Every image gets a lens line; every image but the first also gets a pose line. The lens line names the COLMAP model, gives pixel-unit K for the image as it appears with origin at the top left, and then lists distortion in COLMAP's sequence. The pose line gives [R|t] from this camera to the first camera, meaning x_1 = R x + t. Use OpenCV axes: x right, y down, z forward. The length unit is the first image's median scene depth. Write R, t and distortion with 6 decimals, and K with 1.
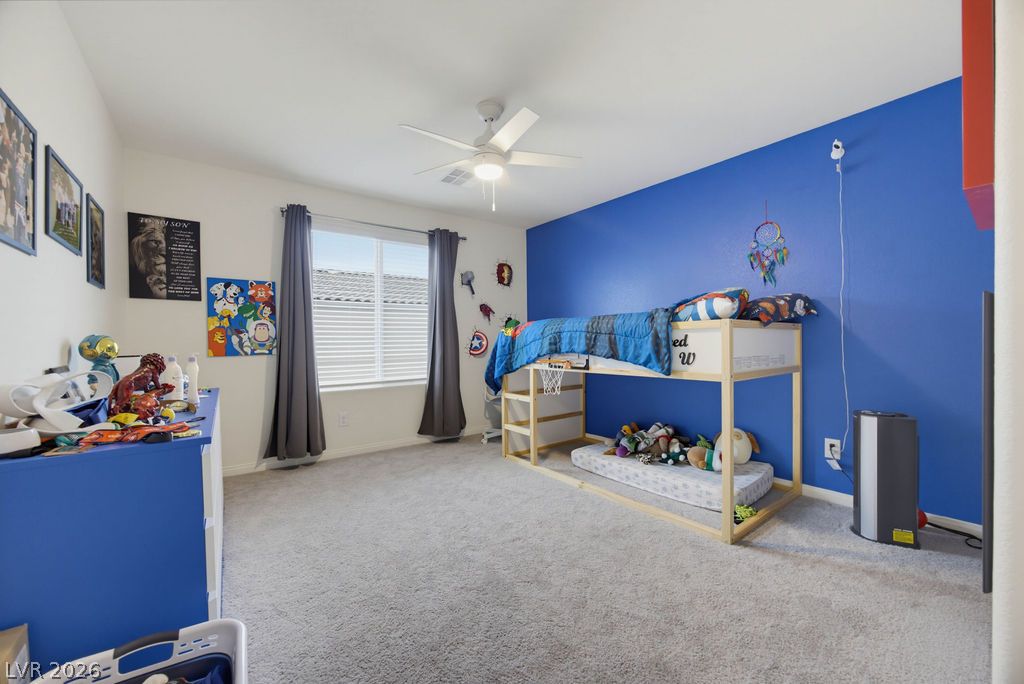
lens RADIAL K [[410.2, 0, 522.9], [0, 410.2, 342.7], [0, 0, 1]] dist [0.000865, 0.000111]
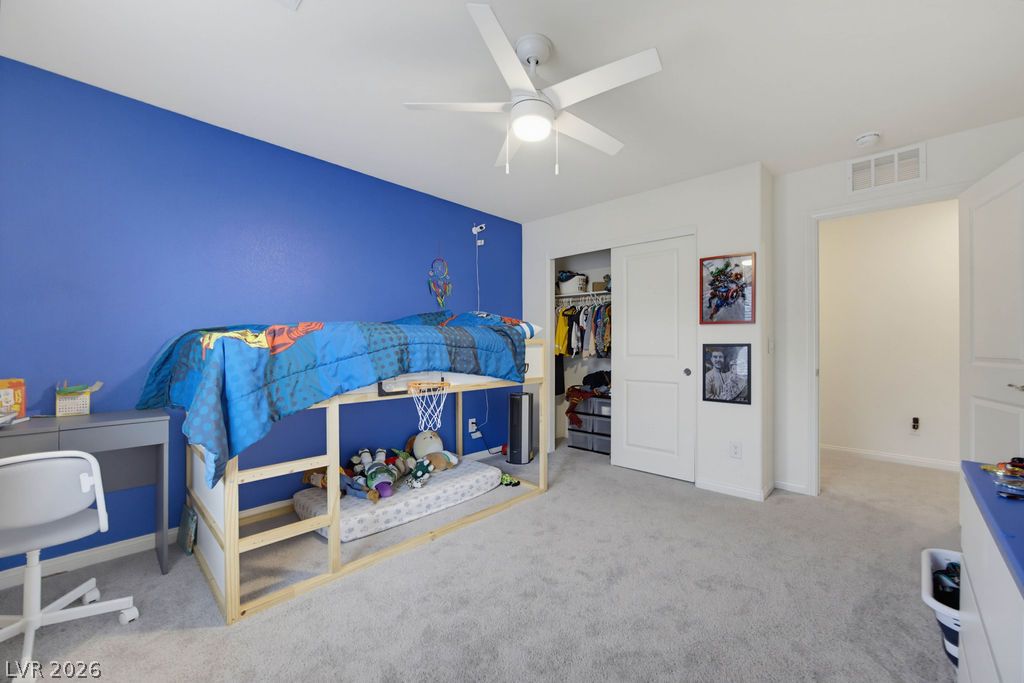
lens RADIAL K [[410.2, 0, 522.9], [0, 410.2, 344.1], [0, 0, 1]] dist [0.000865, 0.000111]
pose [[-0.166864, 0.013224, 0.985891, -0.697430], [0.002543, 0.999913, -0.012982, -0.016561], [-0.985977, 0.000341, -0.166883, 0.982262]]
